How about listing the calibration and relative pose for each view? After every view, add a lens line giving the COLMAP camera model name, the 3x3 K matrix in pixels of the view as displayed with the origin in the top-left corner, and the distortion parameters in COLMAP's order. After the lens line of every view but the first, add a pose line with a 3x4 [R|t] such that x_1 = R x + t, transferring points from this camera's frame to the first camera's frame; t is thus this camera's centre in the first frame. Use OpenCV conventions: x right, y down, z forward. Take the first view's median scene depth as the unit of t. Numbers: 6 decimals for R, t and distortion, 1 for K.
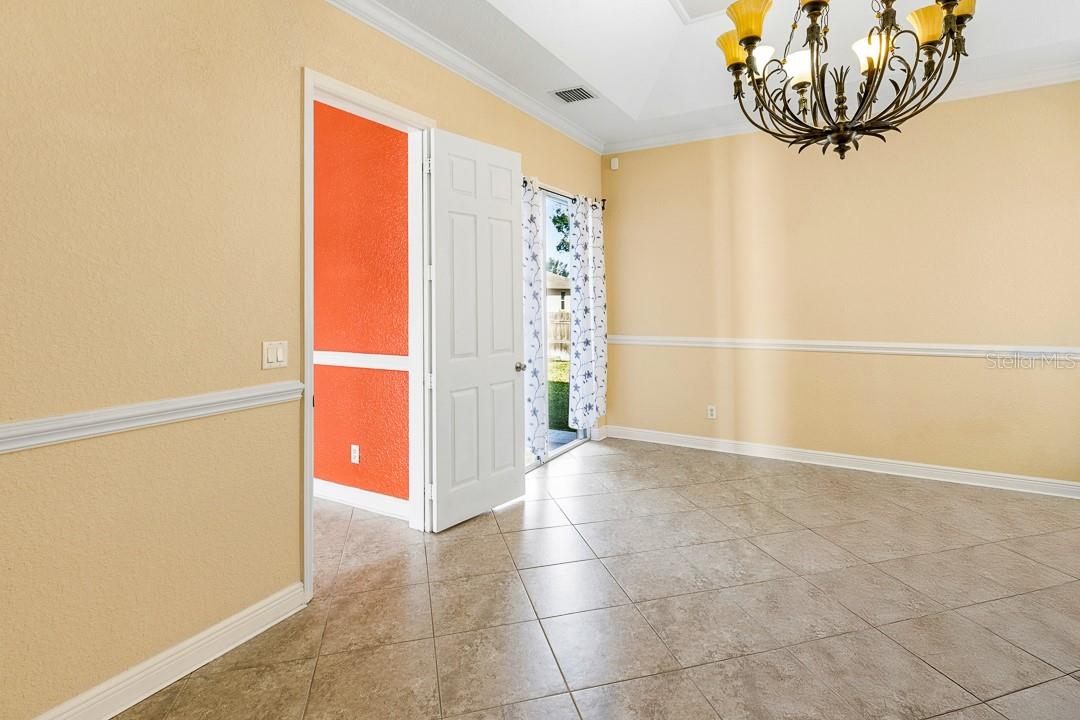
lens RADIAL K [[503.2, 0, 508.6], [0, 503.2, 295.9], [0, 0, 1]] dist [0.009452, -0.002414]
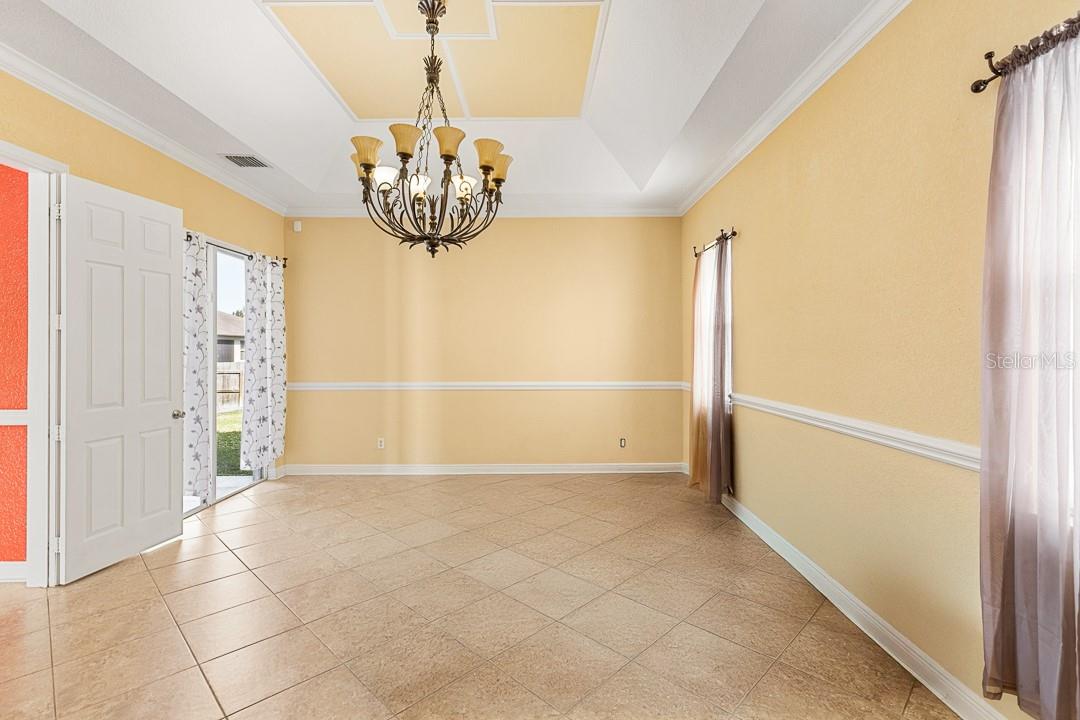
lens RADIAL K [[503.2, 0, 540.4], [0, 503.2, 349.9], [0, 0, 1]] dist [0.009452, -0.002414]
pose [[0.841086, 0.007204, 0.540853, 0.086906], [-0.011957, 0.999915, 0.005276, -0.007414], [-0.540769, -0.010905, 0.841101, -0.291114]]
